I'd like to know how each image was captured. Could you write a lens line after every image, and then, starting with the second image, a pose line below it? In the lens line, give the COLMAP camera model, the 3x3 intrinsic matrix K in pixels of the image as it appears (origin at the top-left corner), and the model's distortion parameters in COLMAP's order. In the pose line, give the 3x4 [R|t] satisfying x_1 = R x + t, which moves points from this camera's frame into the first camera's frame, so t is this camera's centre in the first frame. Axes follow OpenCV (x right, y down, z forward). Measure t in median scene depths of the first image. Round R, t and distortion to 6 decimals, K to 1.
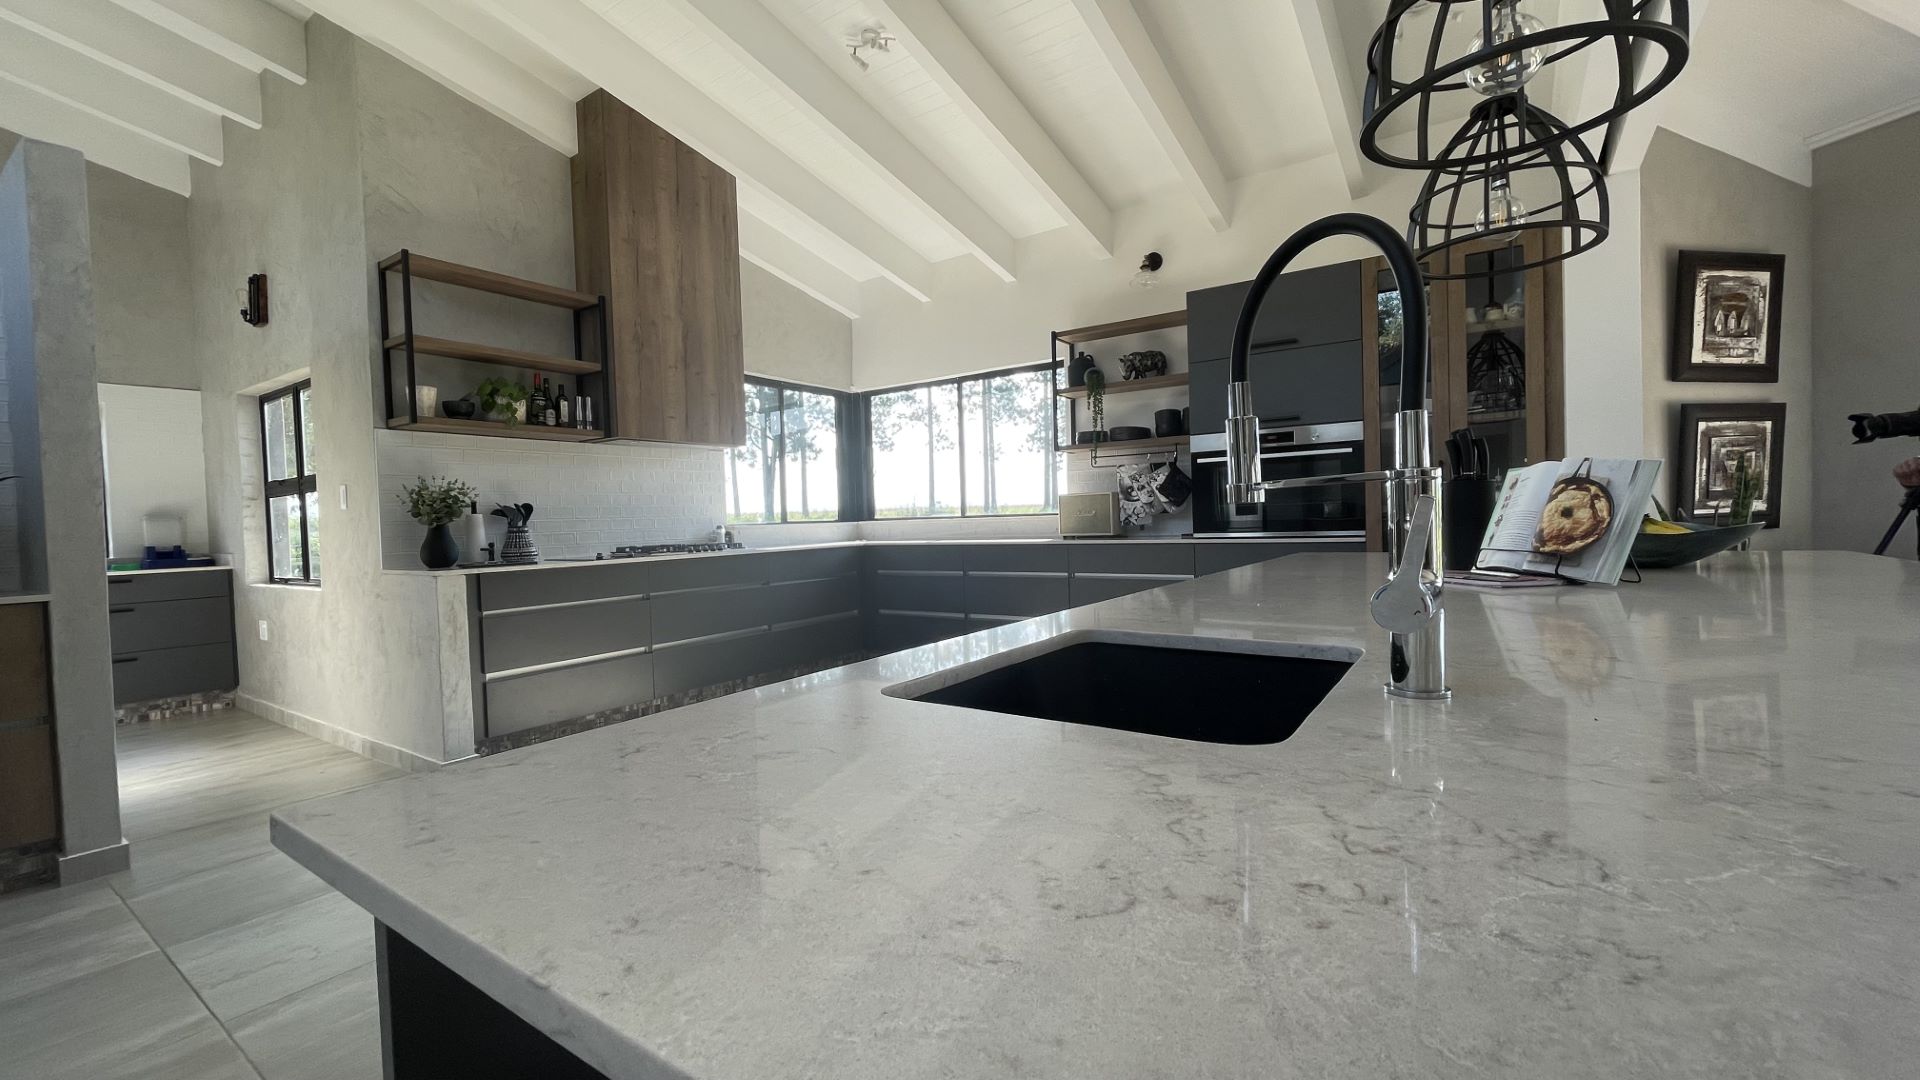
lens RADIAL K [[774.7, 0, 960.0], [0, 774.7, 540.0], [0, 0, 1]] dist [-0.000595, 0.000044]
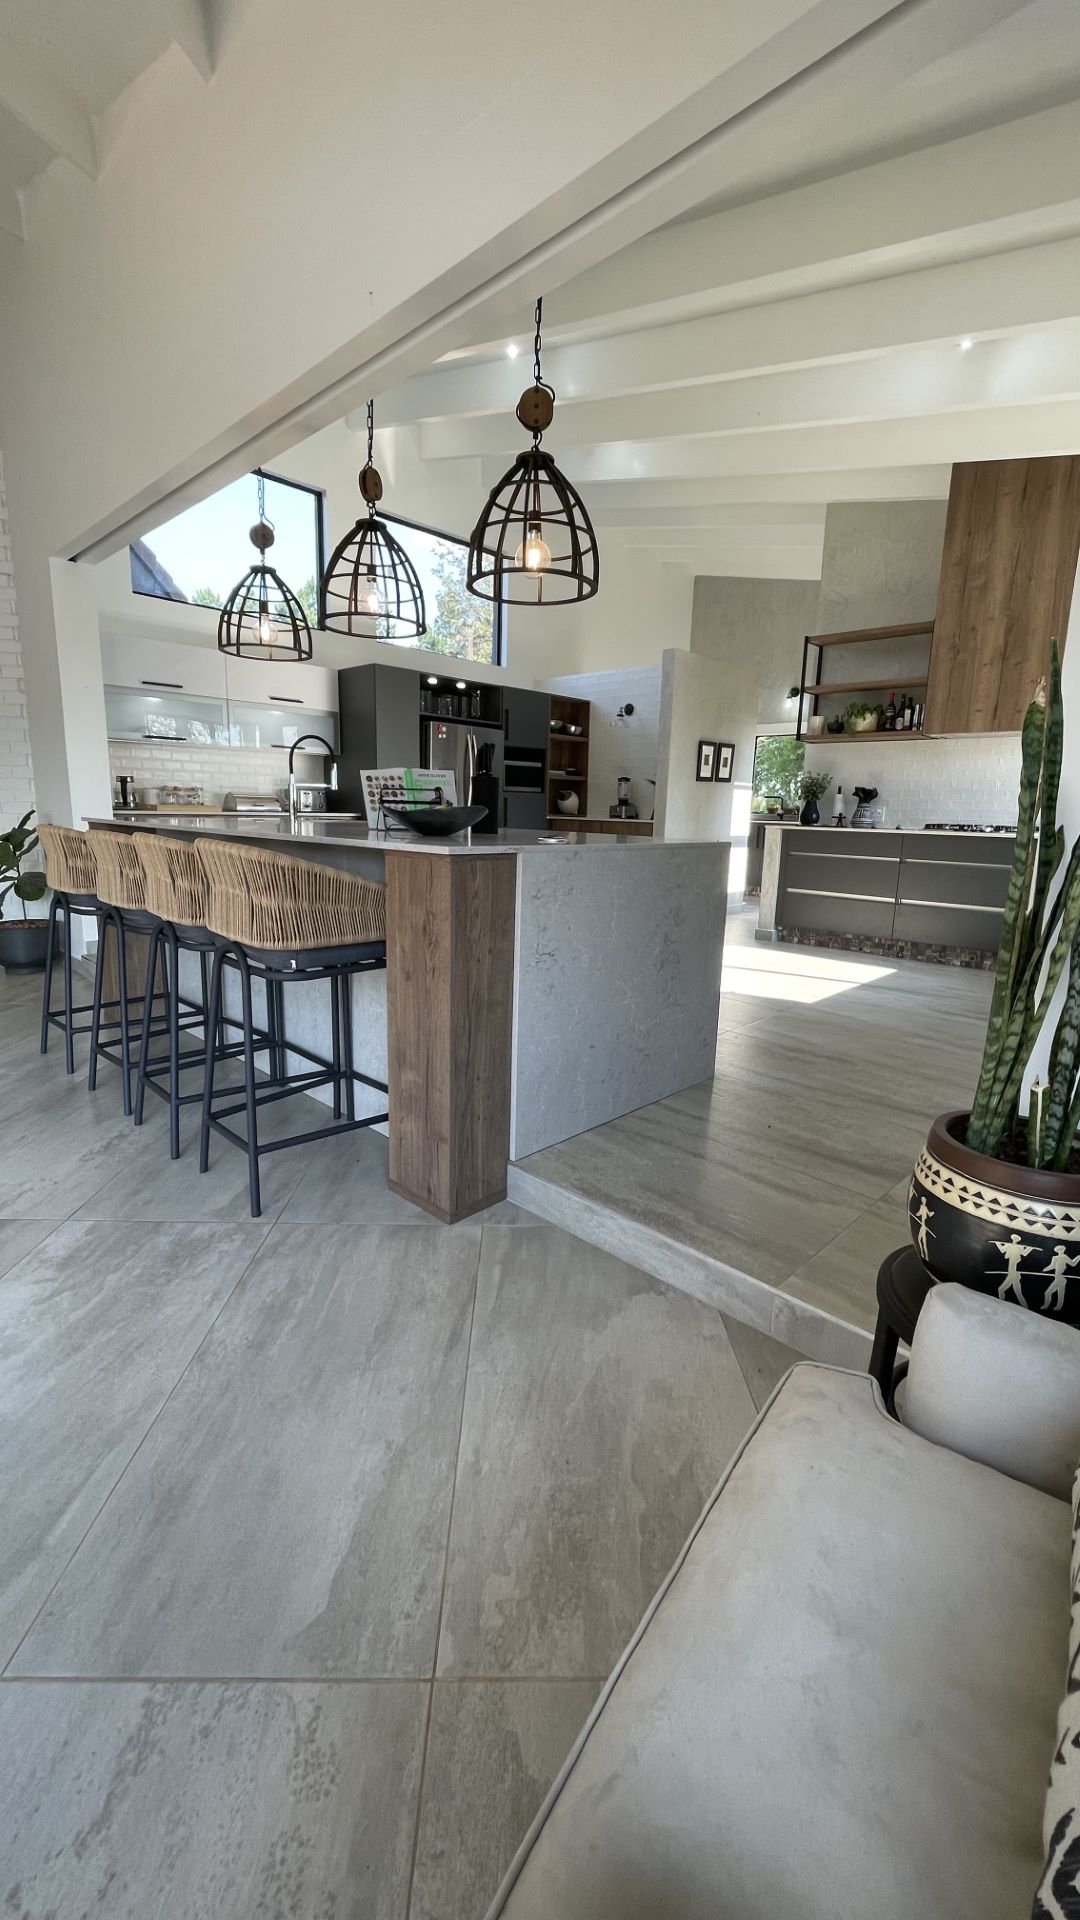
lens RADIAL K [[774.7, 0, 540.0], [0, 774.7, 960.0], [0, 0, 1]] dist [-0.000595, 0.000044]
pose [[-0.166861, 0.221351, -0.960813, 0.997443], [-0.044446, 0.971795, 0.231600, -0.040090], [0.984978, 0.081350, -0.152317, 0.613537]]
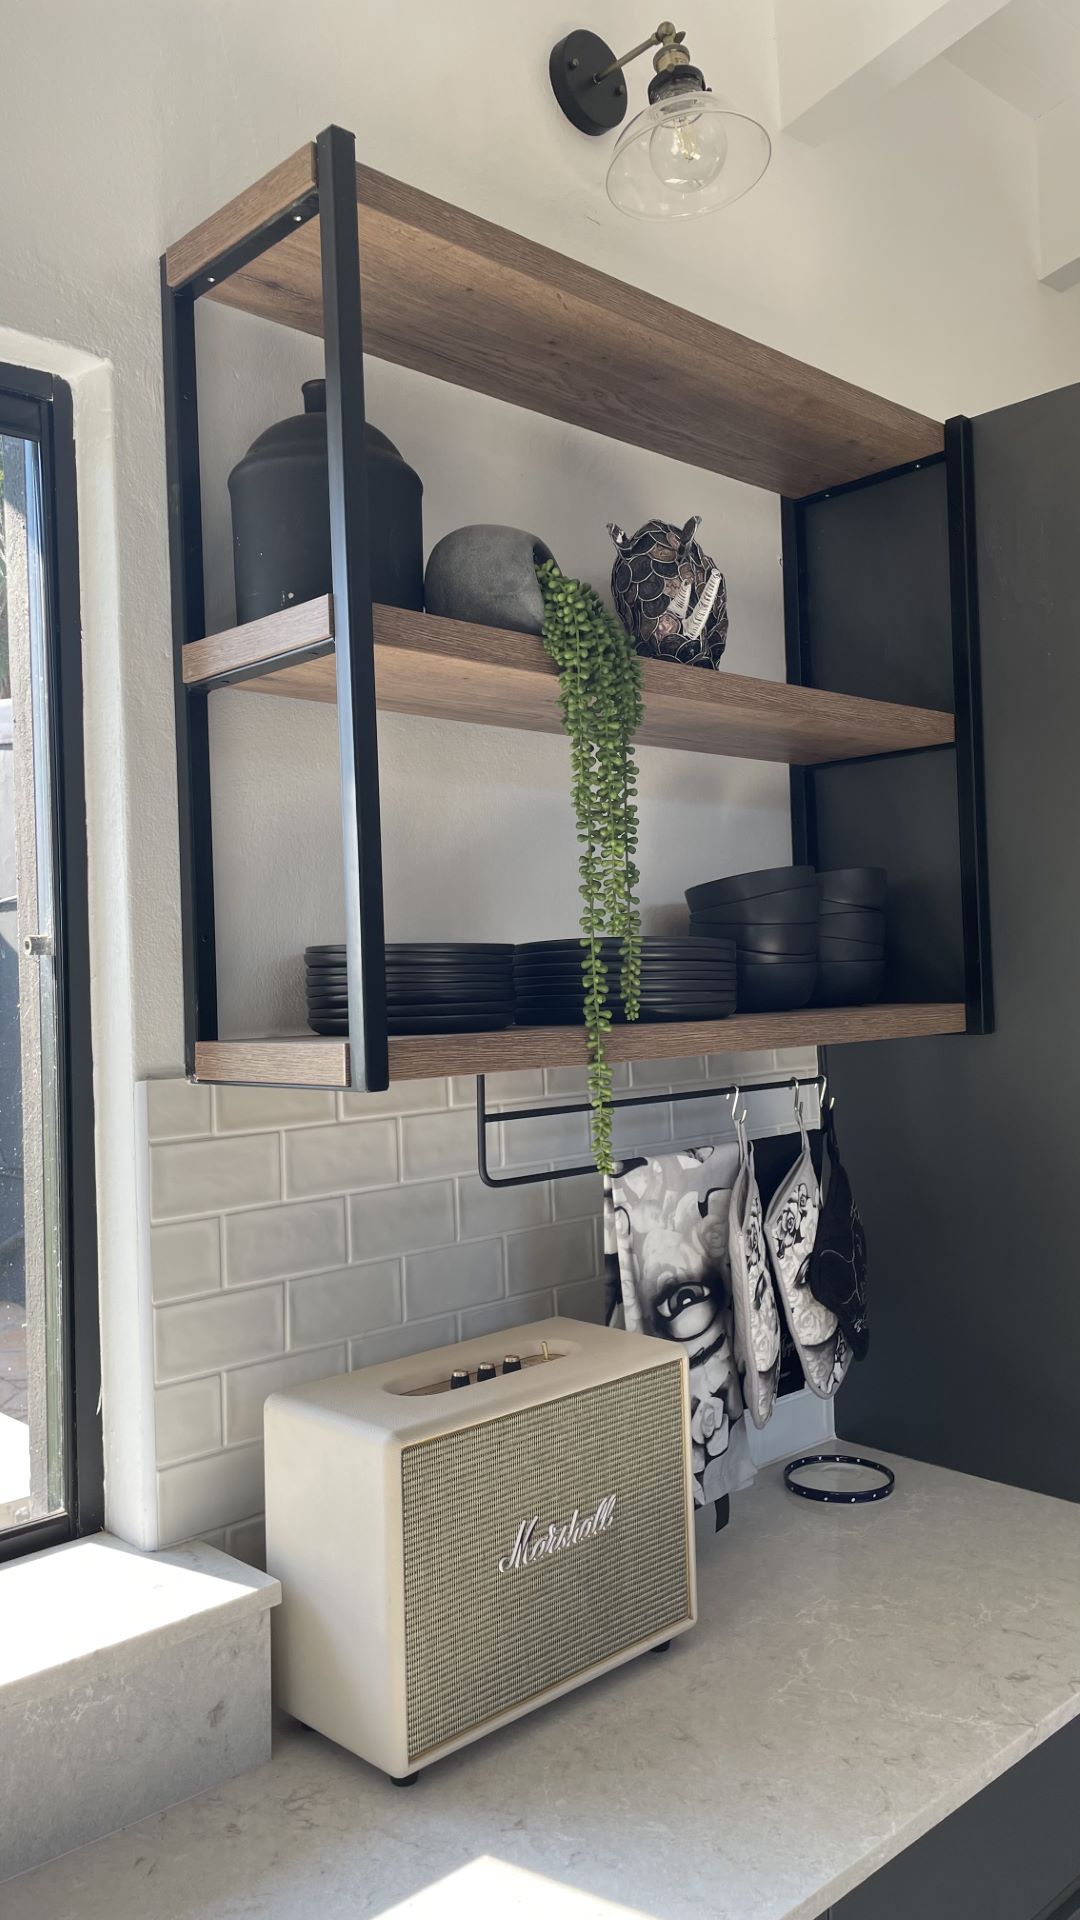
lens RADIAL K [[1459.0, 0, 540.0], [0, 1459.0, 960.0], [0, 0, 1]] dist [0.124700, 0.000787]
pose [[0.204612, 0.037869, 0.978110, -0.121052], [0.051308, 0.997463, -0.049352, -0.149800], [-0.977498, 0.060282, 0.202150, 1.136939]]
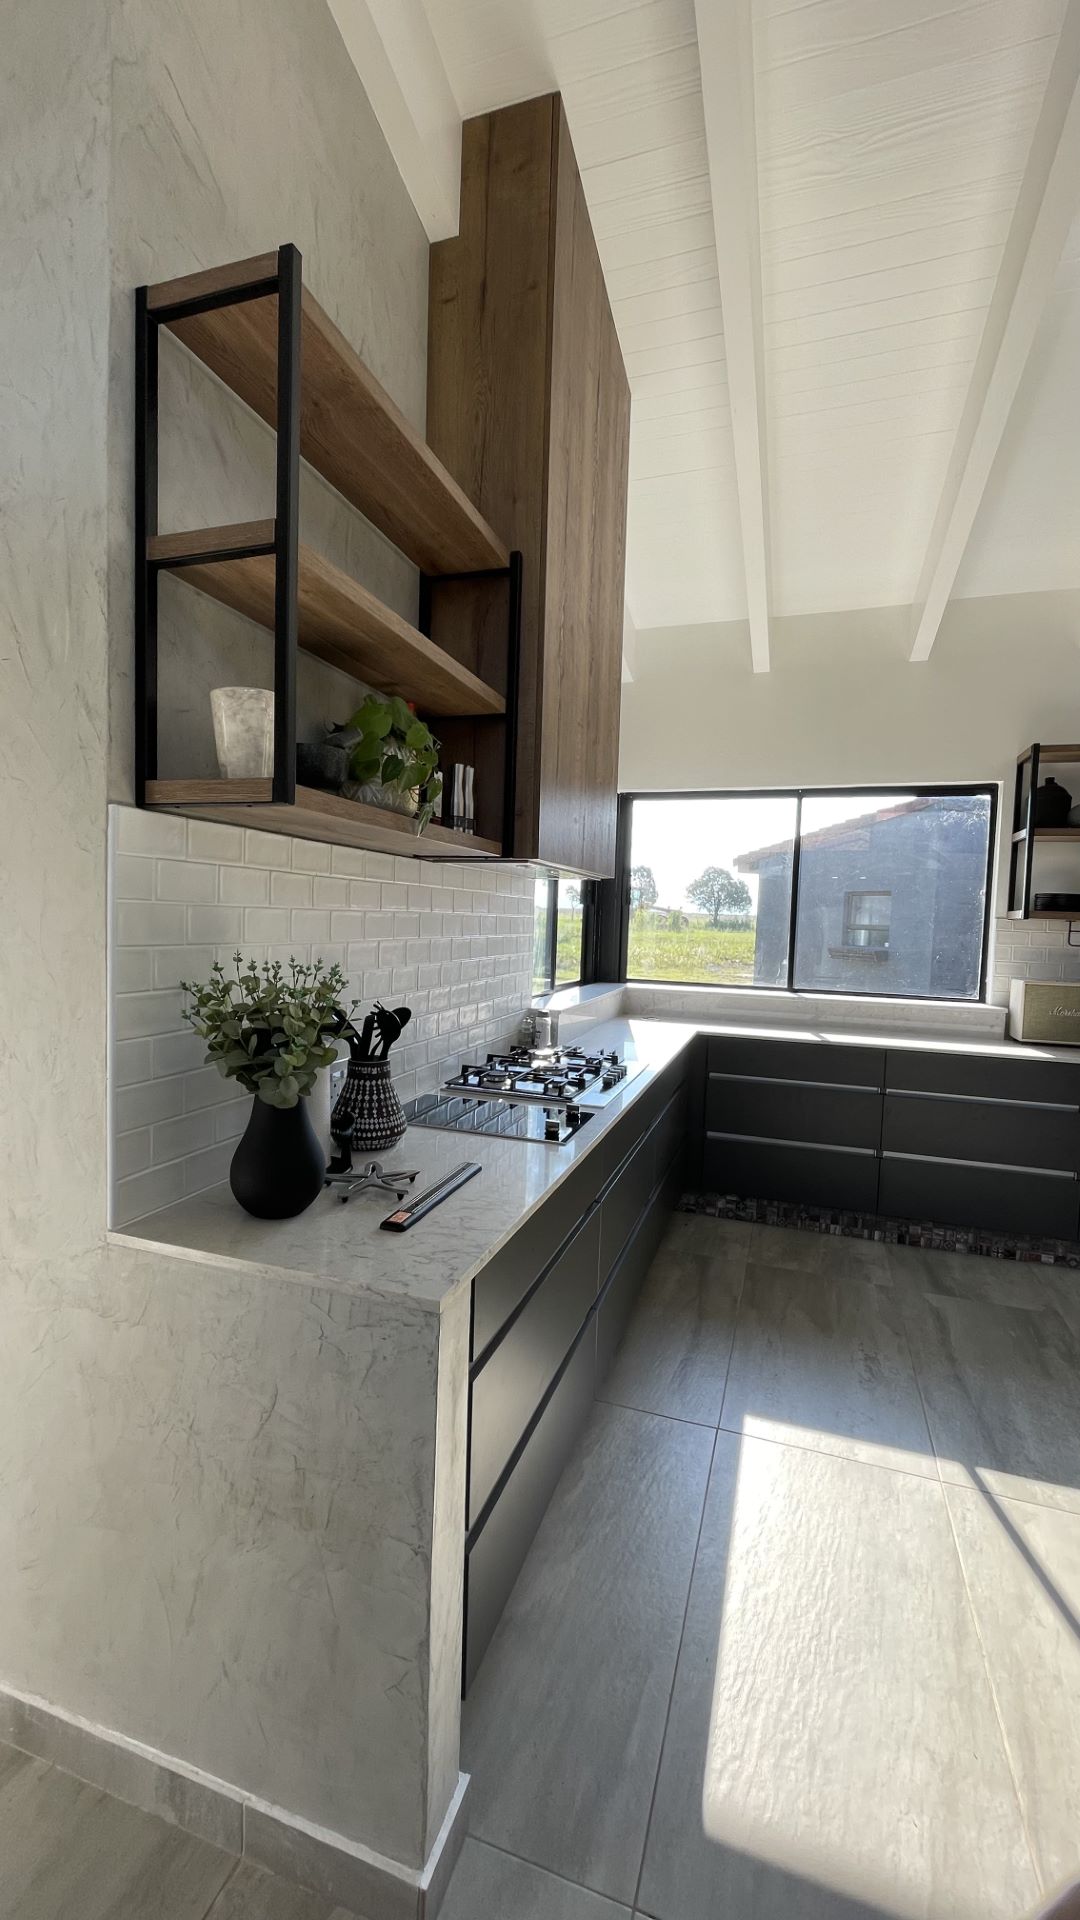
lens RADIAL K [[774.7, 0, 540.0], [0, 774.7, 960.0], [0, 0, 1]] dist [-0.000595, 0.000044]
pose [[0.958755, 0.045326, 0.280597, -0.588456], [-0.052257, 0.998484, 0.017262, -0.081597], [-0.279390, -0.031213, 0.959670, 0.557502]]
